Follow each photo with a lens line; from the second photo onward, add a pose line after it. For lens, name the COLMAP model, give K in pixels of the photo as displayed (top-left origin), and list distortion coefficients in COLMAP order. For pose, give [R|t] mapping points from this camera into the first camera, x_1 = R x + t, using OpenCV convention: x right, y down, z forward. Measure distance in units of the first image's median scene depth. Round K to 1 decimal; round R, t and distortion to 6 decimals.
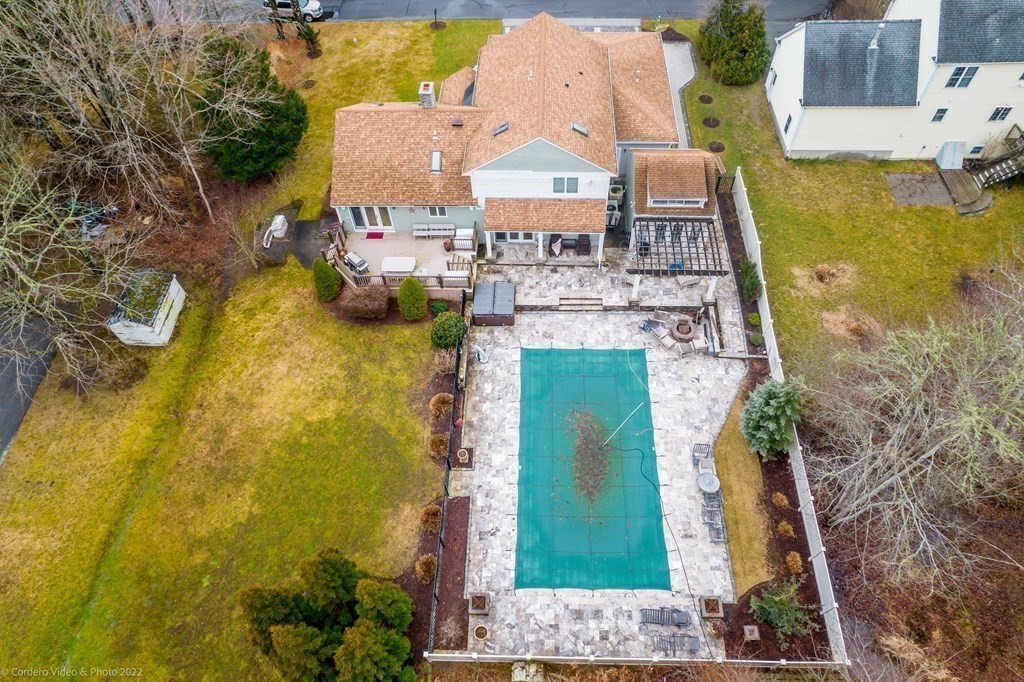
lens RADIAL K [[655.4, 0, 513.3], [0, 655.4, 343.3], [0, 0, 1]] dist [-0.075279, 0.068561]
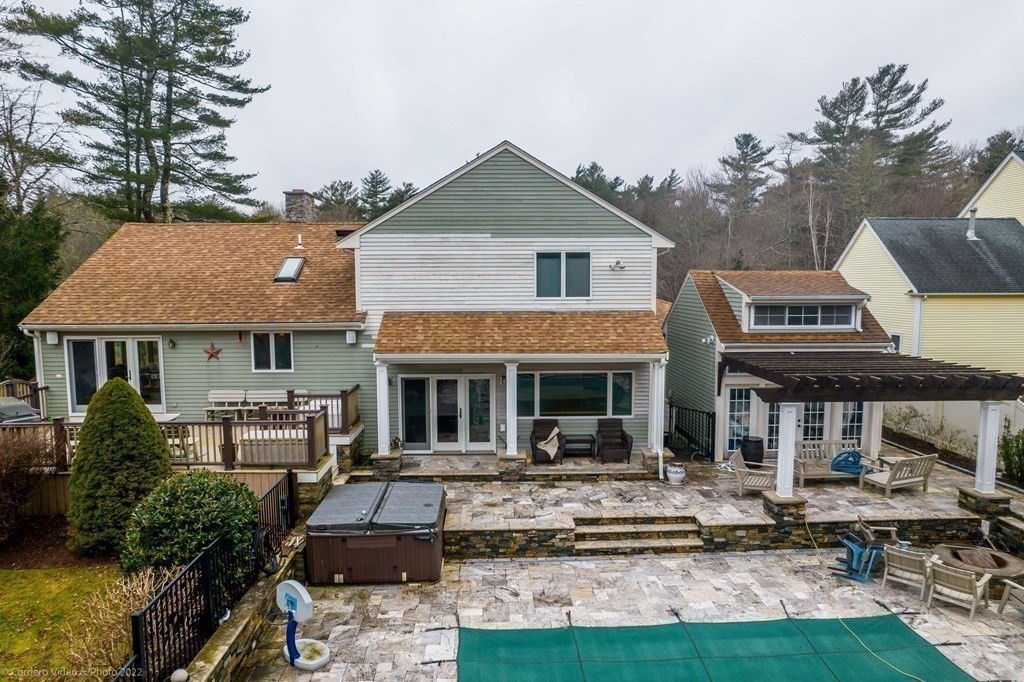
lens RADIAL K [[665.2, 0, 512.0], [0, 665.2, 341.0], [0, 0, 1]] dist [-0.077109, 0.070500]
pose [[0.996798, 0.022603, 0.076696, 0.009656], [0.043289, 0.653917, -0.755327, 0.135913], [-0.067225, 0.756228, 0.650845, 0.723172]]
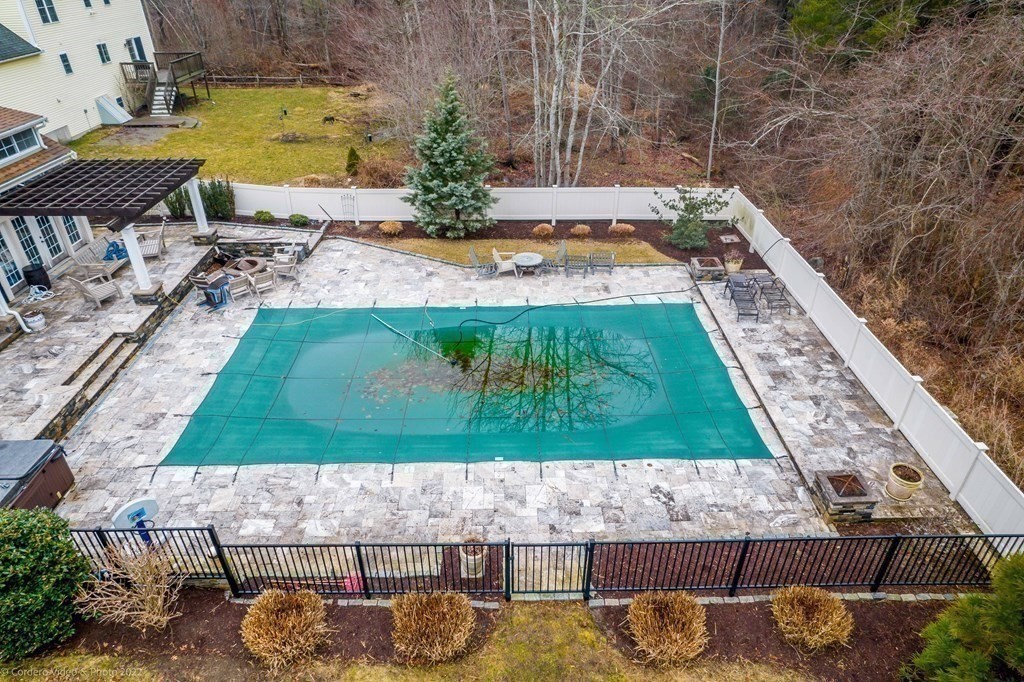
lens RADIAL K [[655.4, 0, 513.3], [0, 655.4, 343.3], [0, 0, 1]] dist [-0.075279, 0.068561]
pose [[-0.044485, -0.503611, 0.862784, -0.284182], [0.811741, 0.485191, 0.325062, 0.017777], [-0.582320, 0.714818, 0.387218, 0.677374]]
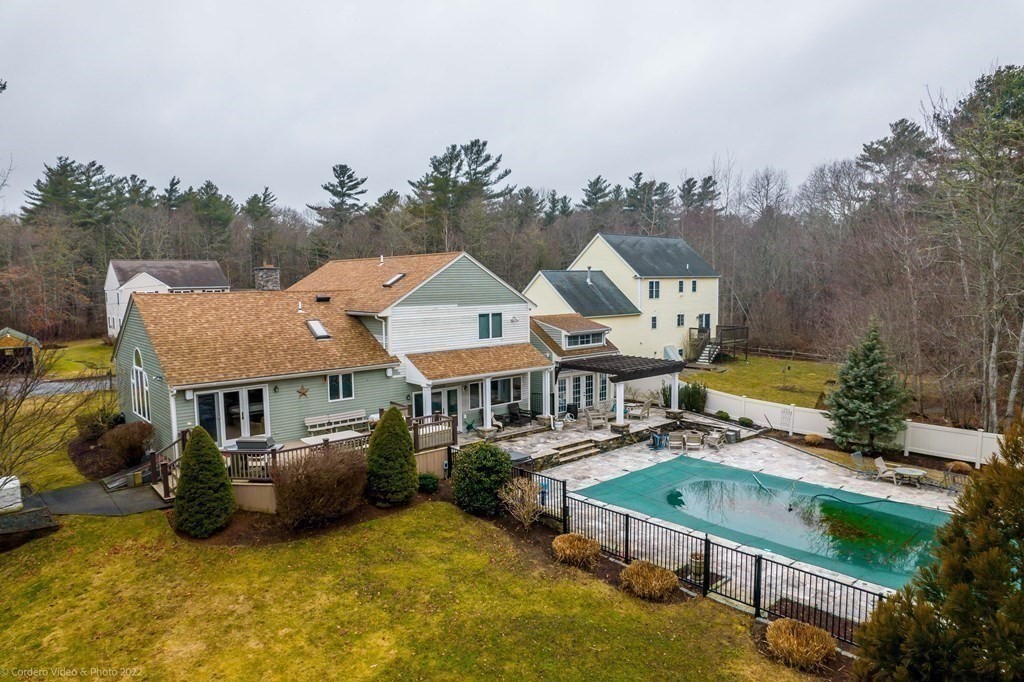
lens RADIAL K [[655.4, 0, 513.3], [0, 655.4, 343.3], [0, 0, 1]] dist [-0.075279, 0.068561]
pose [[0.720940, -0.043230, 0.691648, -0.457538], [0.555106, 0.633495, -0.539020, 0.224092], [-0.414854, 0.772539, 0.480709, 0.602777]]
